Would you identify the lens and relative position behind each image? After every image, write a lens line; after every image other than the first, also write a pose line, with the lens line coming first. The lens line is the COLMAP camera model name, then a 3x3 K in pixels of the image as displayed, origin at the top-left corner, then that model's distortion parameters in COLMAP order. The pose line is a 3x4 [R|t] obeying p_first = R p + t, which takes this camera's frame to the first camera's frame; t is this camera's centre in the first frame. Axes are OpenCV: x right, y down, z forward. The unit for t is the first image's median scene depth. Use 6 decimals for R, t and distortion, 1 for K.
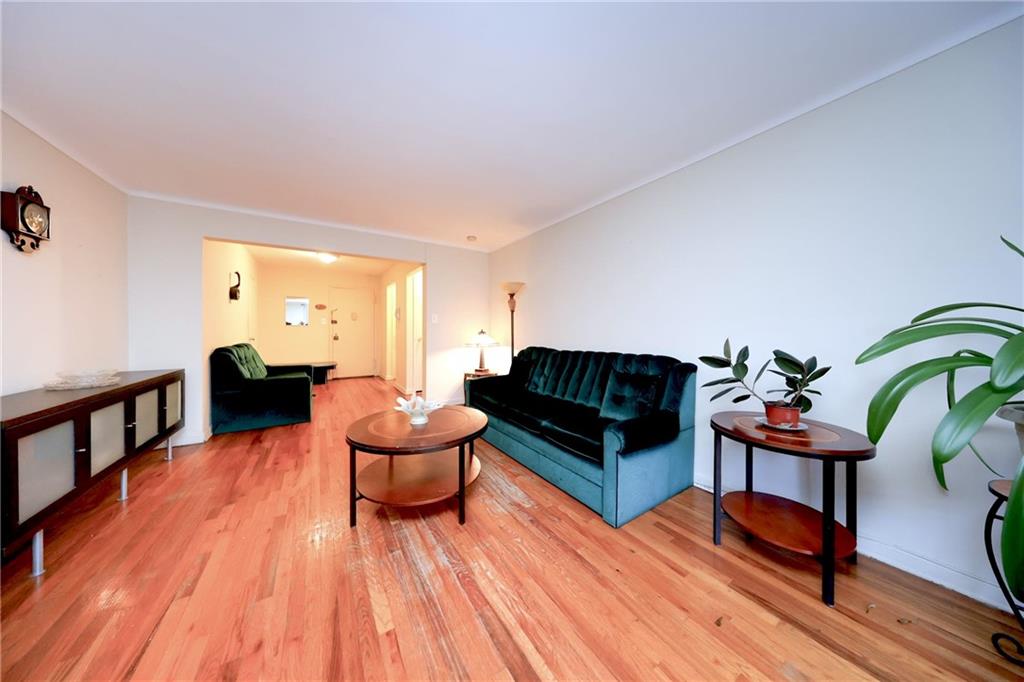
lens RADIAL K [[296.4, 0, 510.3], [0, 296.4, 339.3], [0, 0, 1]] dist [-0.003463, -0.000080]
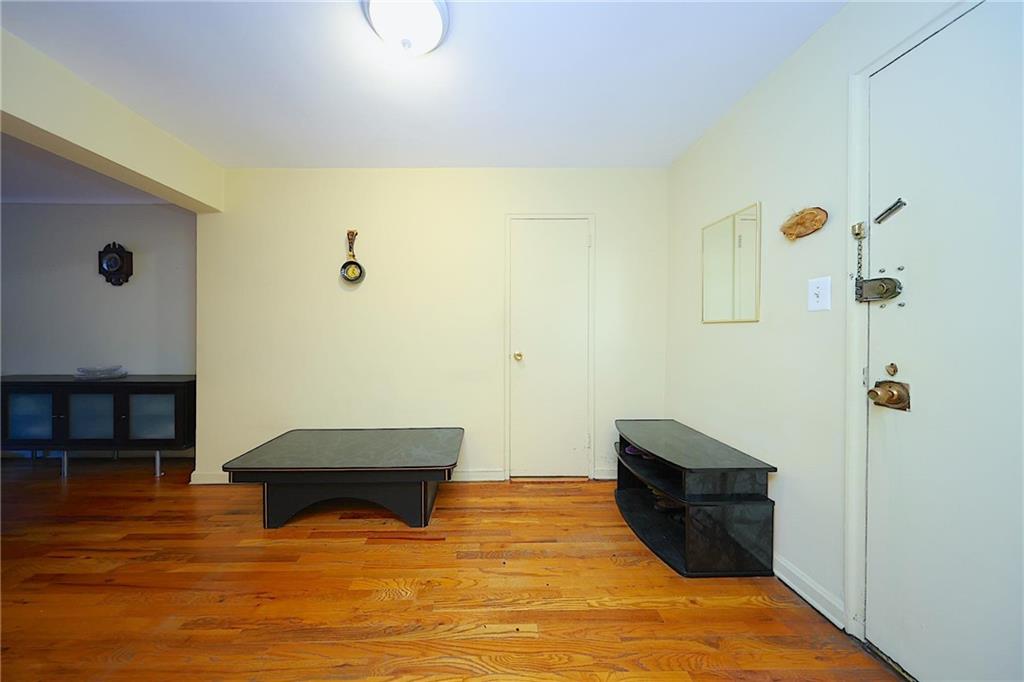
lens RADIAL K [[305.3, 0, 507.7], [0, 305.3, 330.7], [0, 0, 1]] dist [-0.001700, -0.000061]
pose [[-0.575726, -0.003166, -0.817637, -0.355042], [-0.026610, 0.999535, 0.014867, -0.034735], [0.817210, 0.030317, -0.575543, 0.942589]]
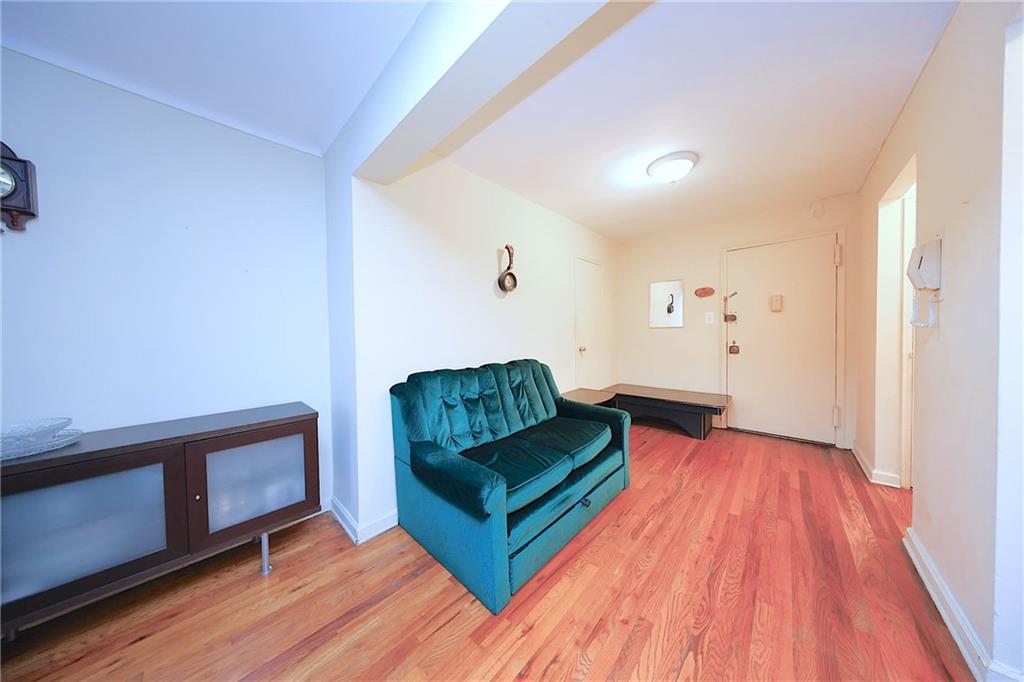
lens RADIAL K [[296.4, 0, 510.3], [0, 296.4, 339.3], [0, 0, 1]] dist [-0.003463, -0.000080]
pose [[0.190705, 0.019772, -0.981448, -0.171281], [-0.017326, 0.999709, 0.016773, -0.024844], [0.981494, 0.013806, 0.190992, 0.539765]]
